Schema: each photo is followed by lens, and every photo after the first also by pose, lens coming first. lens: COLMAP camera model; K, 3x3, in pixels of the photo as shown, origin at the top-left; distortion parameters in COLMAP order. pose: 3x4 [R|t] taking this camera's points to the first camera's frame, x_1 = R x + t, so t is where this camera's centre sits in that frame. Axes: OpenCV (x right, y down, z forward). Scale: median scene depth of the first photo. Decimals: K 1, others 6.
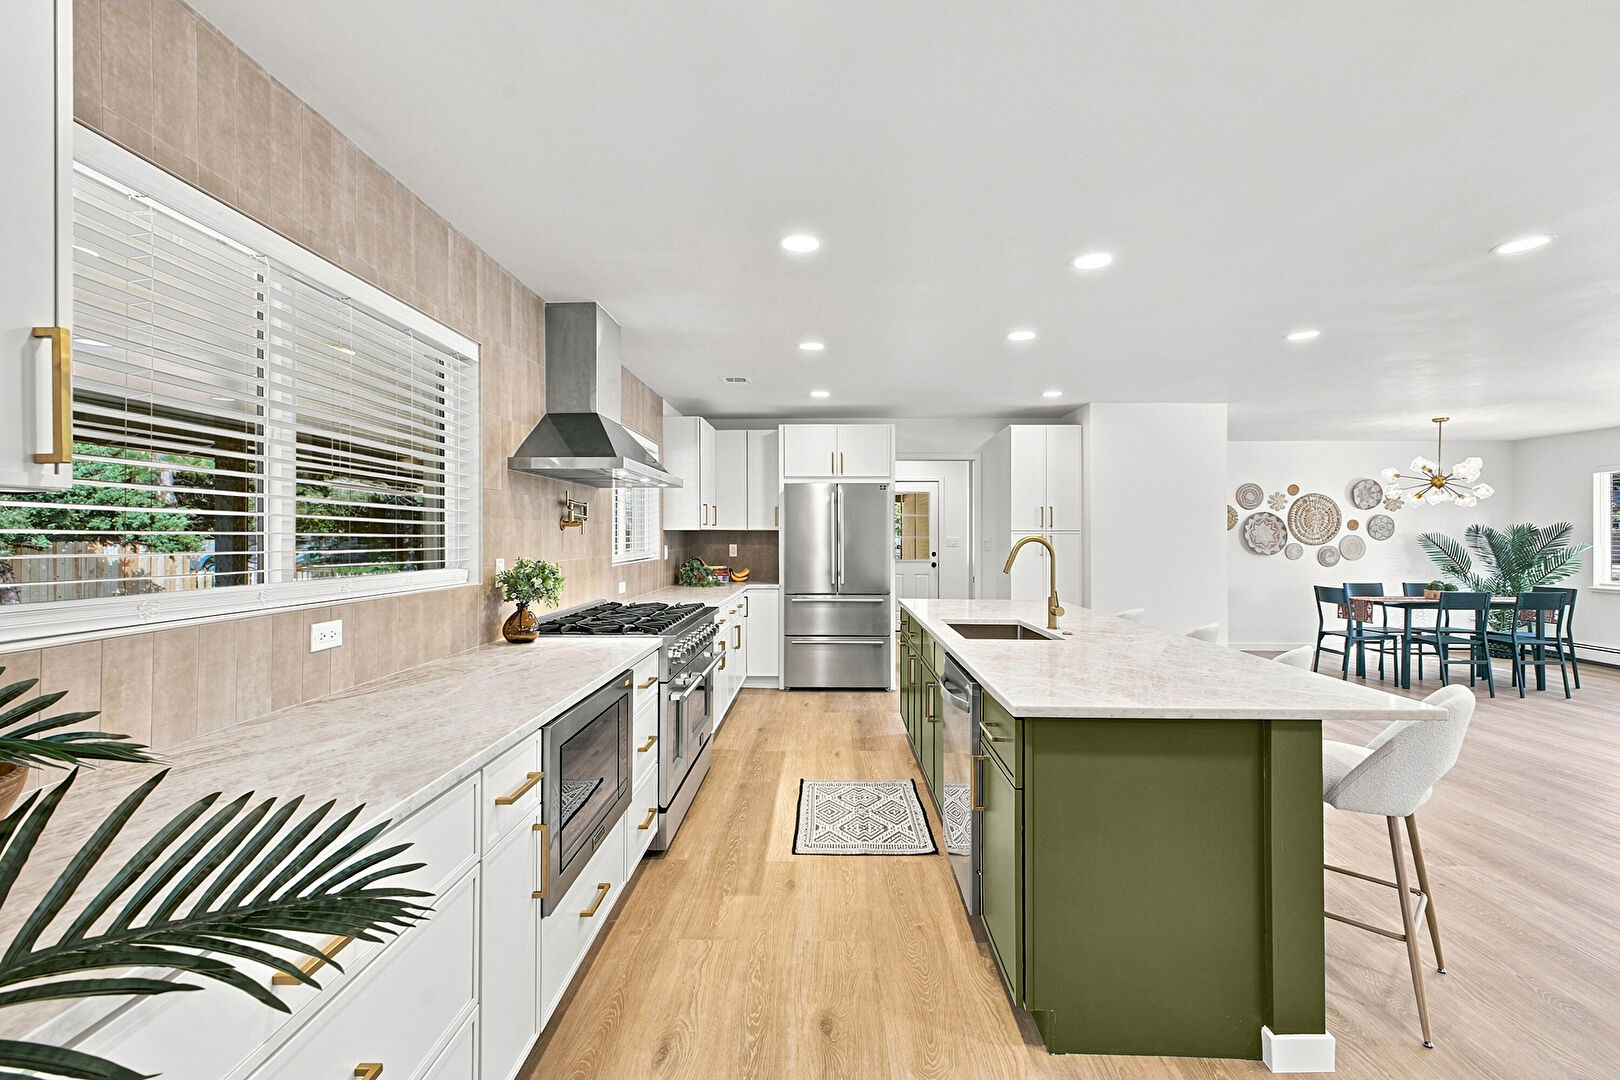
lens RADIAL K [[724.3, 0, 811.0], [0, 724.3, 529.8], [0, 0, 1]] dist [0.005488, 0.000532]
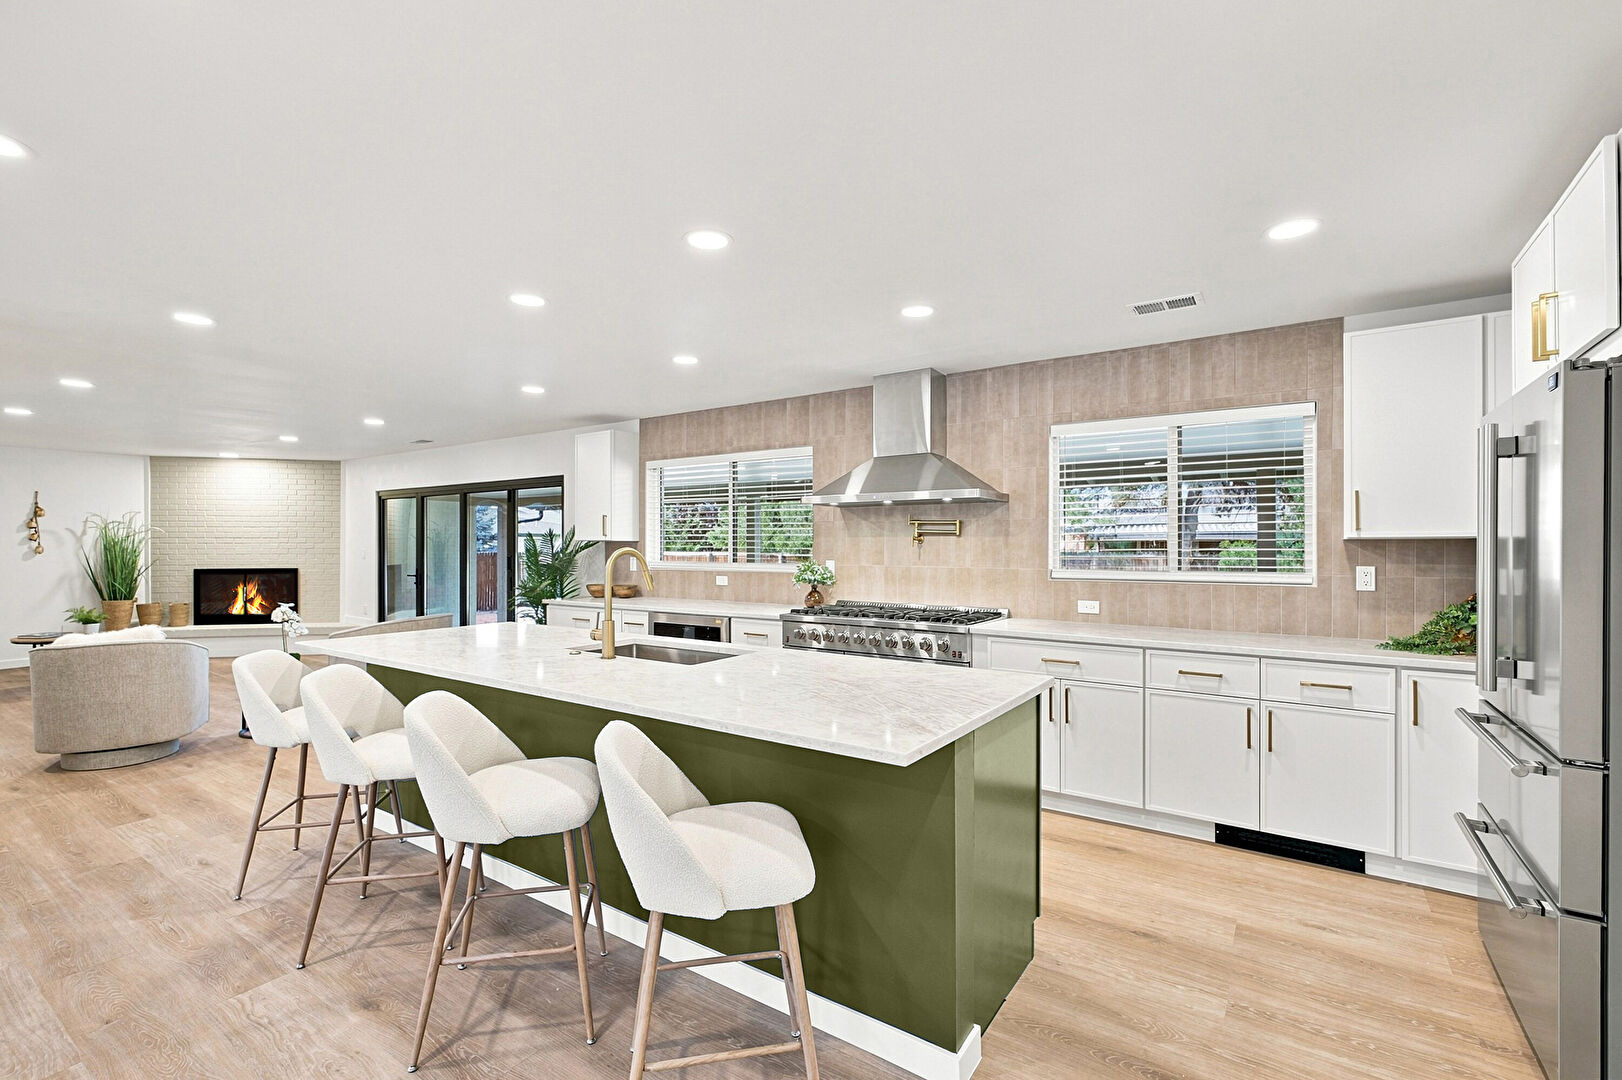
lens RADIAL K [[713.9, 0, 813.0], [0, 713.9, 544.2], [0, 0, 1]] dist [0.002043, 0.000027]
pose [[-0.541387, -0.000603, -0.840773, 0.528652], [0.007021, 0.999962, -0.005239, 0.004351], [0.840744, -0.008739, -0.541362, 0.965759]]
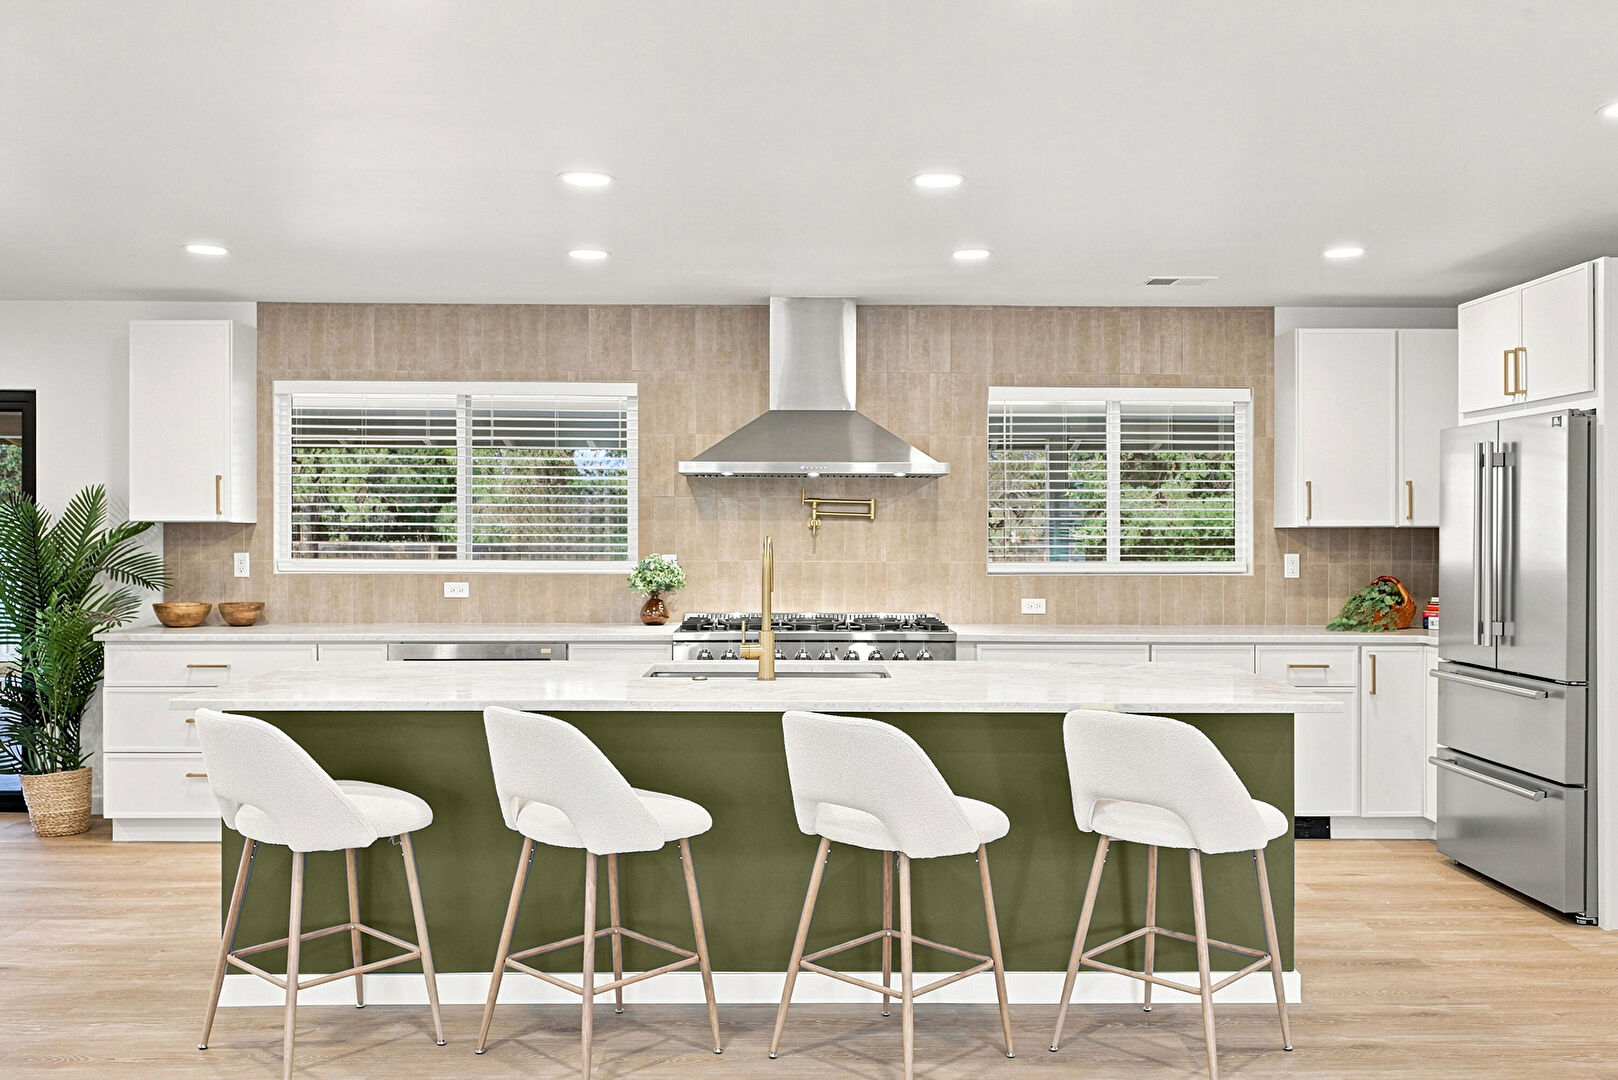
lens RADIAL K [[1343.6, 0, 806.1], [0, 1343.6, 529.7], [0, 0, 1]] dist [0.001952, 0.002358]
pose [[0.039940, -0.000413, -0.999202, 0.900121], [0.005164, 0.999987, -0.000207, 0.000244], [0.999189, -0.005151, 0.039941, 0.578849]]
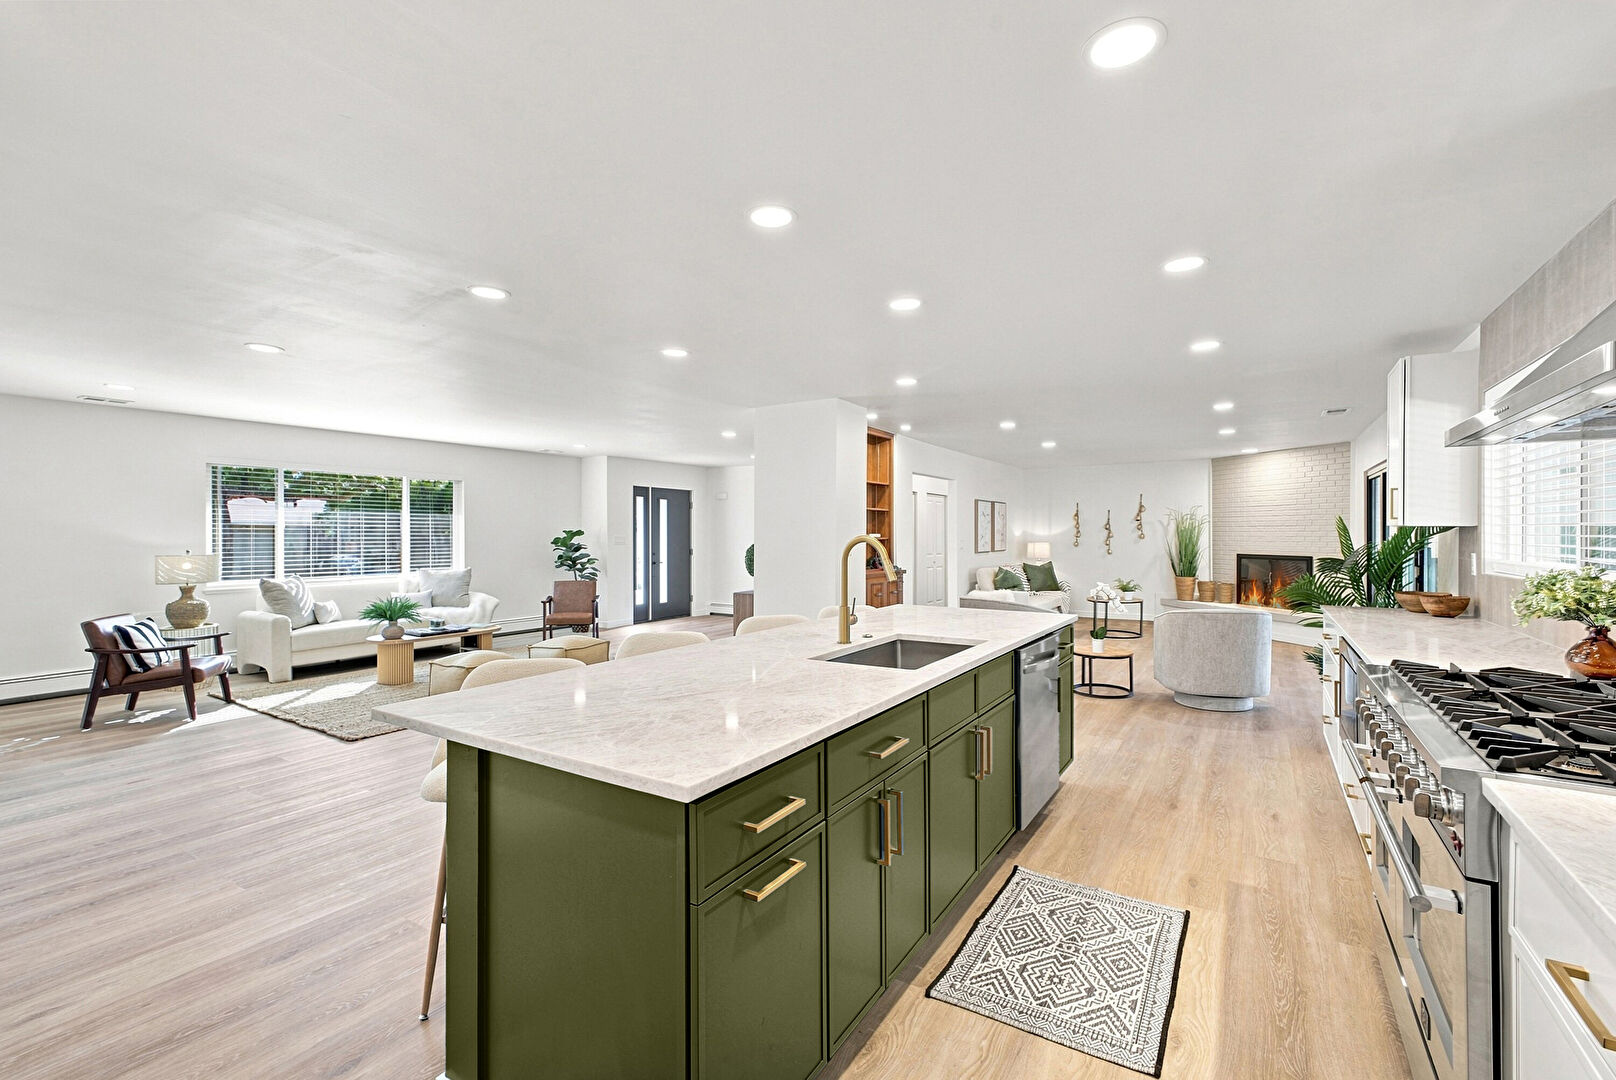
lens RADIAL K [[702.9, 0, 811.8], [0, 702.9, 535.3], [0, 0, 1]] dist [0.012112, 0.000175]
pose [[-0.858772, -0.000069, 0.512358, -0.037161], [-0.002636, 0.999987, -0.004285, 0.004981], [-0.512351, -0.005030, -0.858761, 1.022418]]
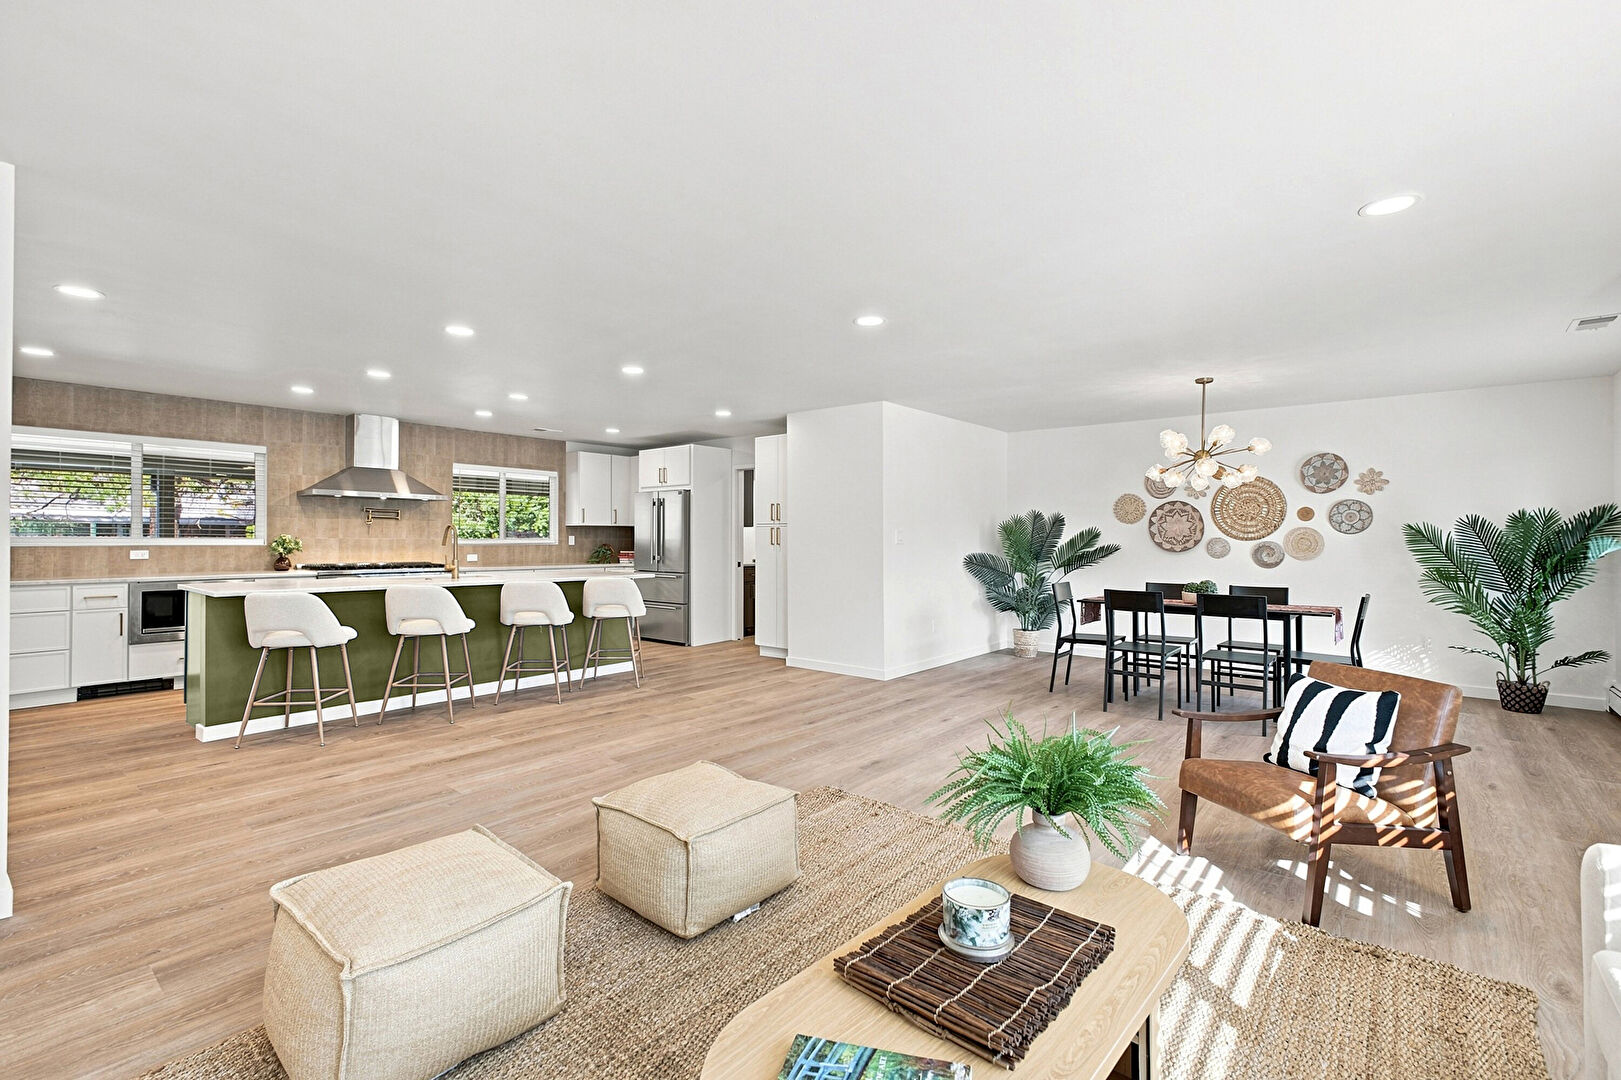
lens RADIAL K [[721.0, 0, 810.5], [0, 721.0, 540.0], [0, 0, 1]] dist [0.002317, 0.000003]
pose [[0.781794, 0.002972, -0.623529, 1.188250], [0.001478, 0.999977, 0.006620, 0.021463], [0.623535, -0.006097, 0.781772, 0.120395]]
